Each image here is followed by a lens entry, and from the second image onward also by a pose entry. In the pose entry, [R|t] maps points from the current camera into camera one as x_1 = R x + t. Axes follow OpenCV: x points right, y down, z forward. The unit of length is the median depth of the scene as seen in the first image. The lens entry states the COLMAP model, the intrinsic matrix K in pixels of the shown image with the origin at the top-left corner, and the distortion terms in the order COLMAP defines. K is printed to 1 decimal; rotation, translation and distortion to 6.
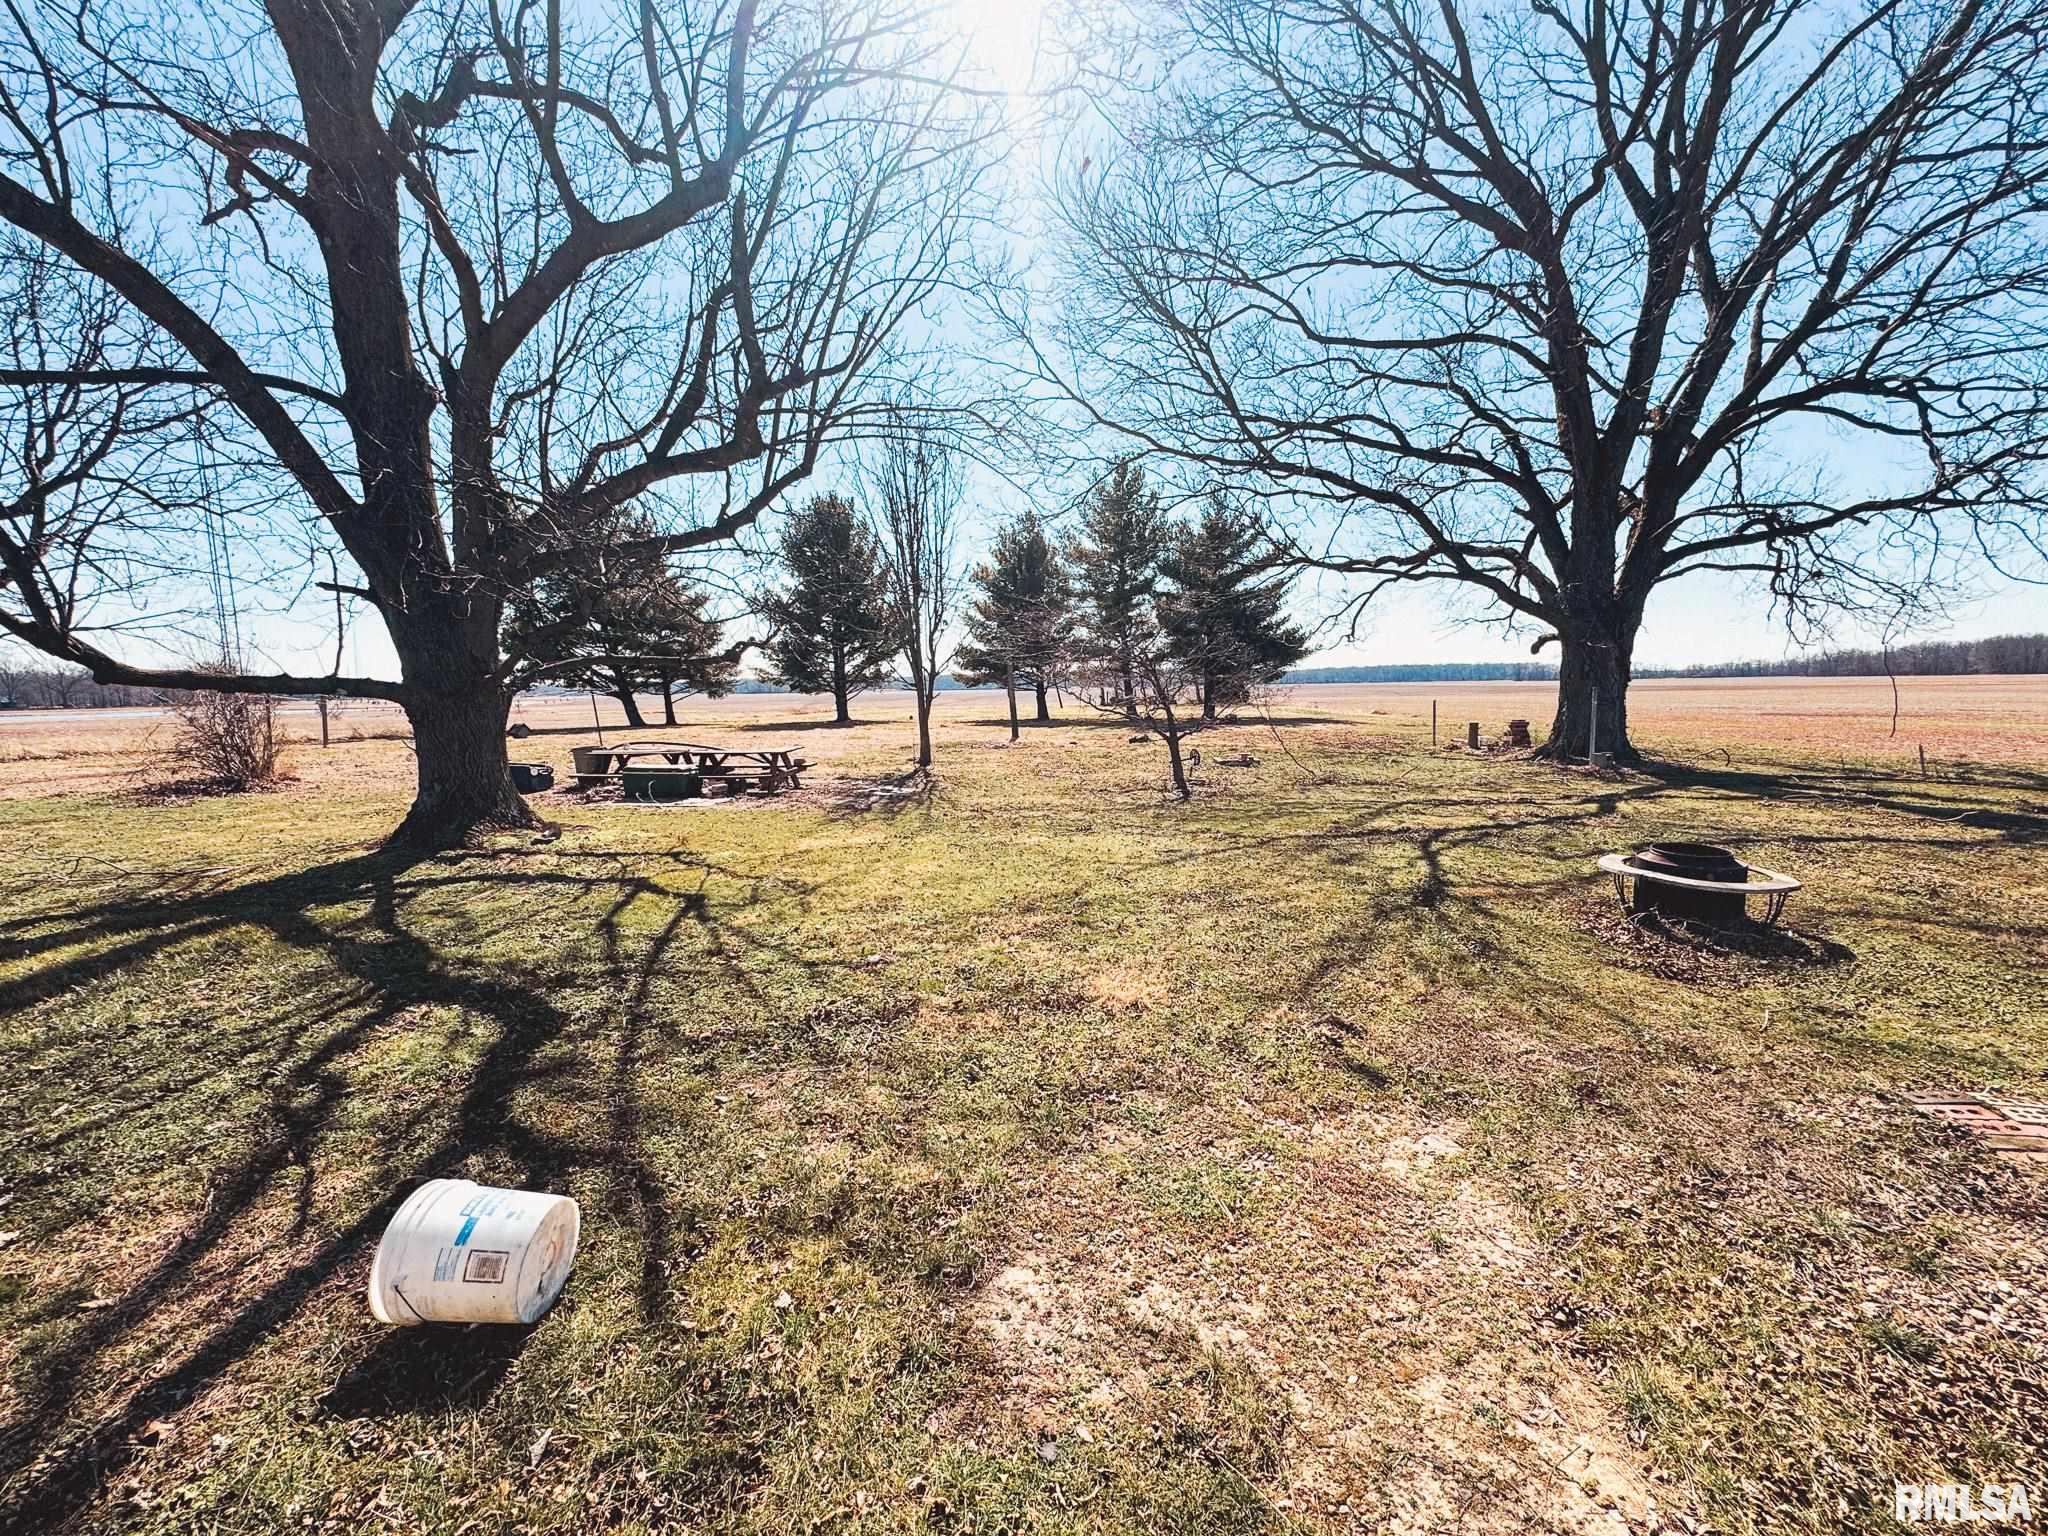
lens RADIAL K [[811.0, 0, 1021.7], [0, 811.0, 769.1], [0, 0, 1]] dist [-0.000412, -0.000114]
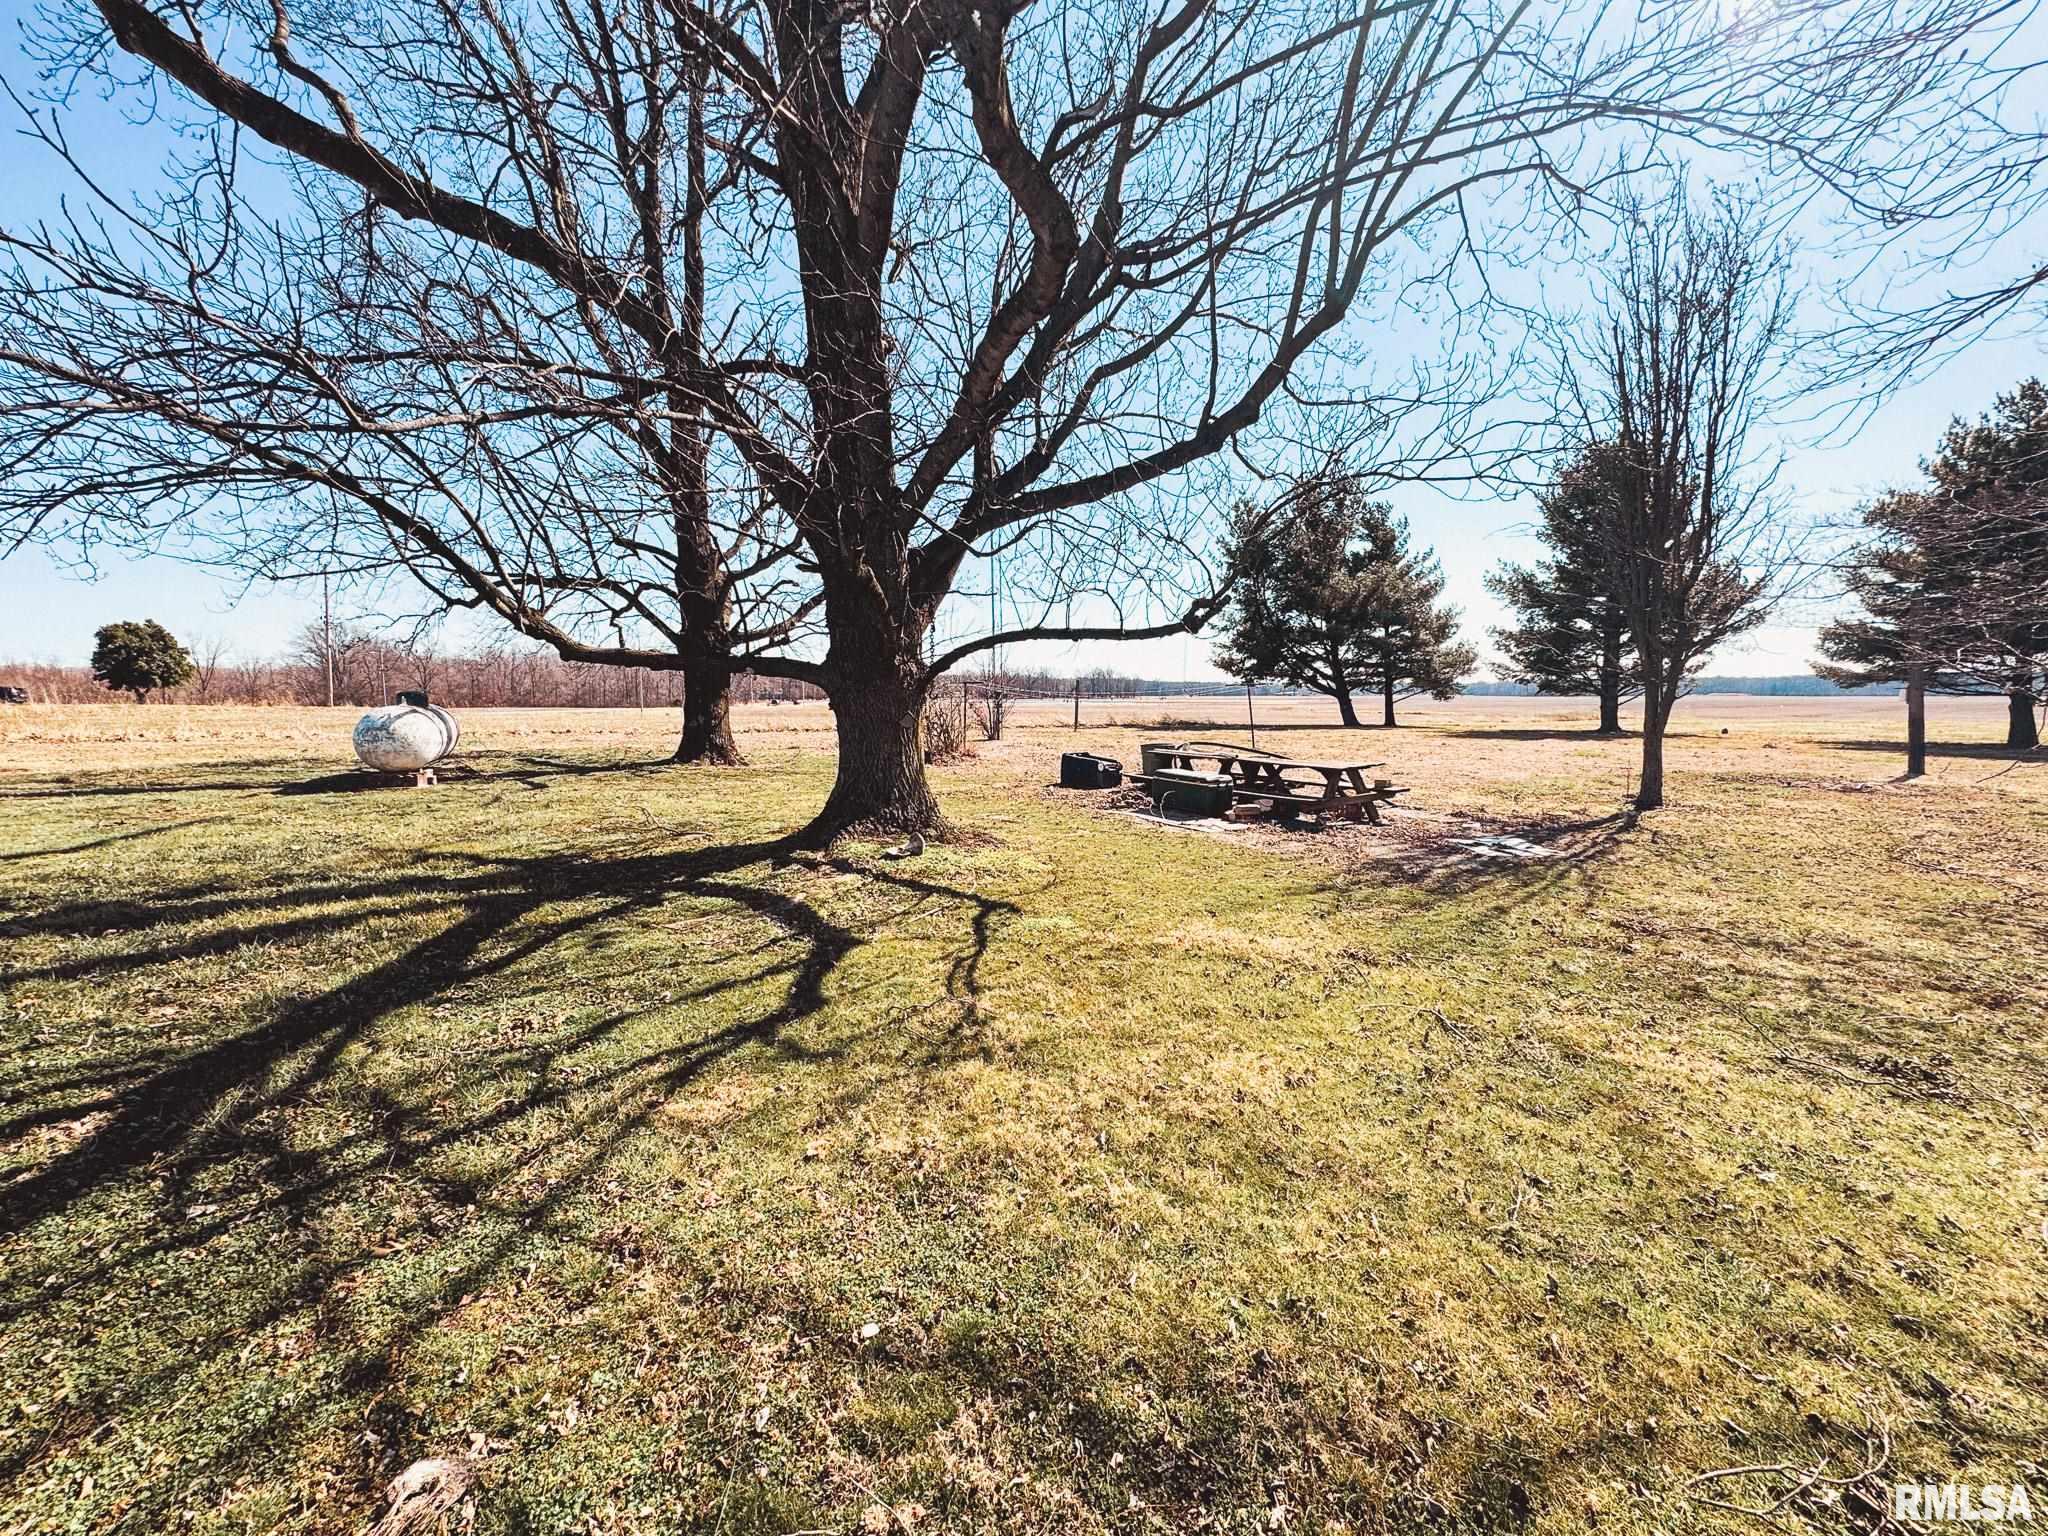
lens RADIAL K [[811.0, 0, 1021.7], [0, 811.0, 769.1], [0, 0, 1]] dist [-0.000412, -0.000114]
pose [[0.635882, 0.084817, -0.767112, 0.027084], [-0.085862, 0.995547, 0.038901, -0.009900], [0.766995, 0.041129, 0.640333, 0.143712]]
